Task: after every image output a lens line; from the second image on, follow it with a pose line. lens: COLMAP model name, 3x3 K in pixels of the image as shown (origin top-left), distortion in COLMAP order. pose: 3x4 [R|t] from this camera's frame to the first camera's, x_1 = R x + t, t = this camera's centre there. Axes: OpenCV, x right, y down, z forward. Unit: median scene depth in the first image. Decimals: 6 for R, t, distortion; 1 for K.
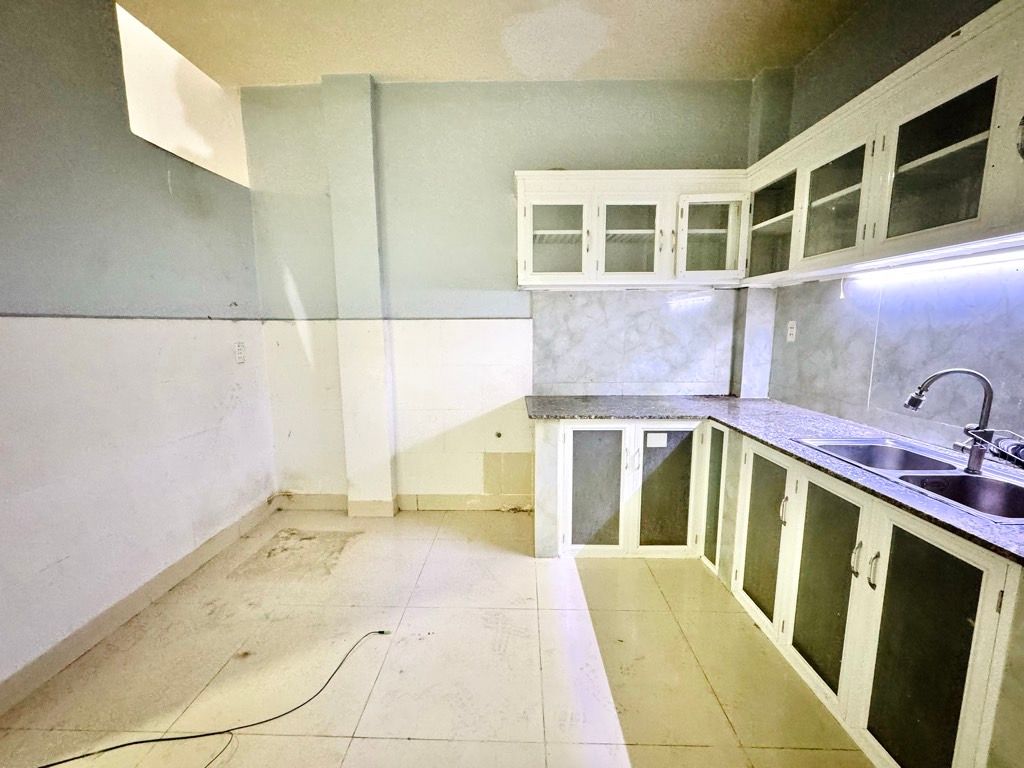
lens RADIAL K [[410.3, 0, 507.5], [0, 410.3, 381.9], [0, 0, 1]] dist [-0.001718, 0.000394]
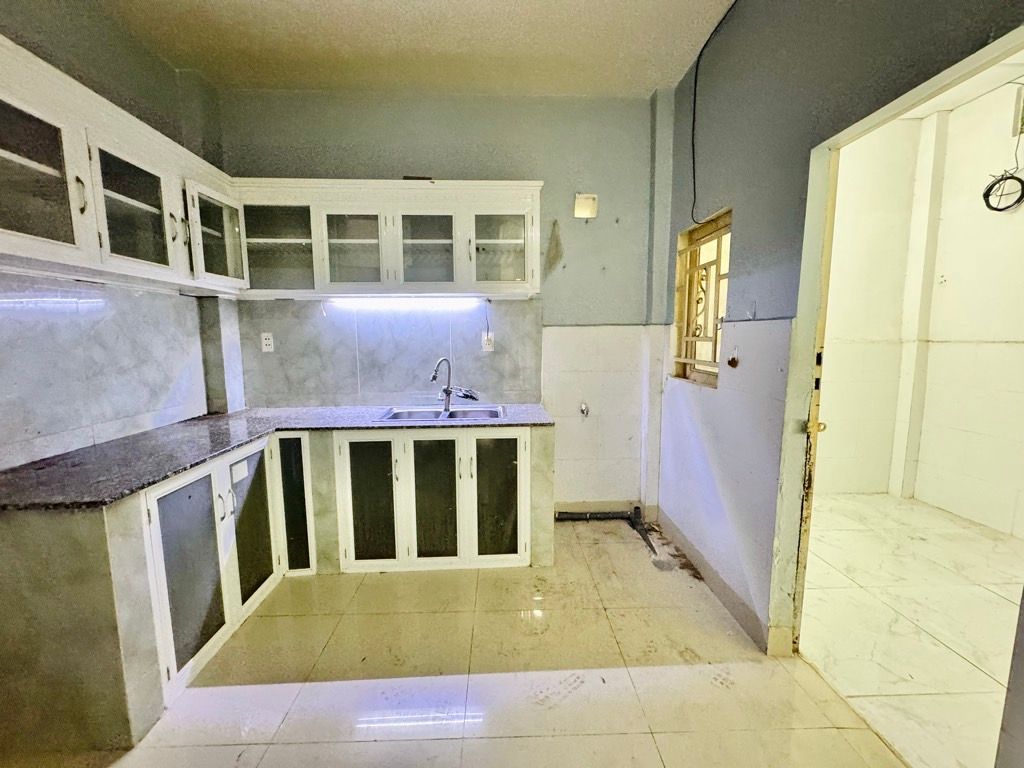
lens RADIAL K [[410.3, 0, 508.5], [0, 410.3, 384.6], [0, 0, 1]] dist [-0.001718, 0.000394]
pose [[-0.057780, -0.111007, 0.992139, -0.492484], [0.144059, 0.982471, 0.118315, -0.054496], [-0.987881, 0.149762, -0.040775, 0.472872]]
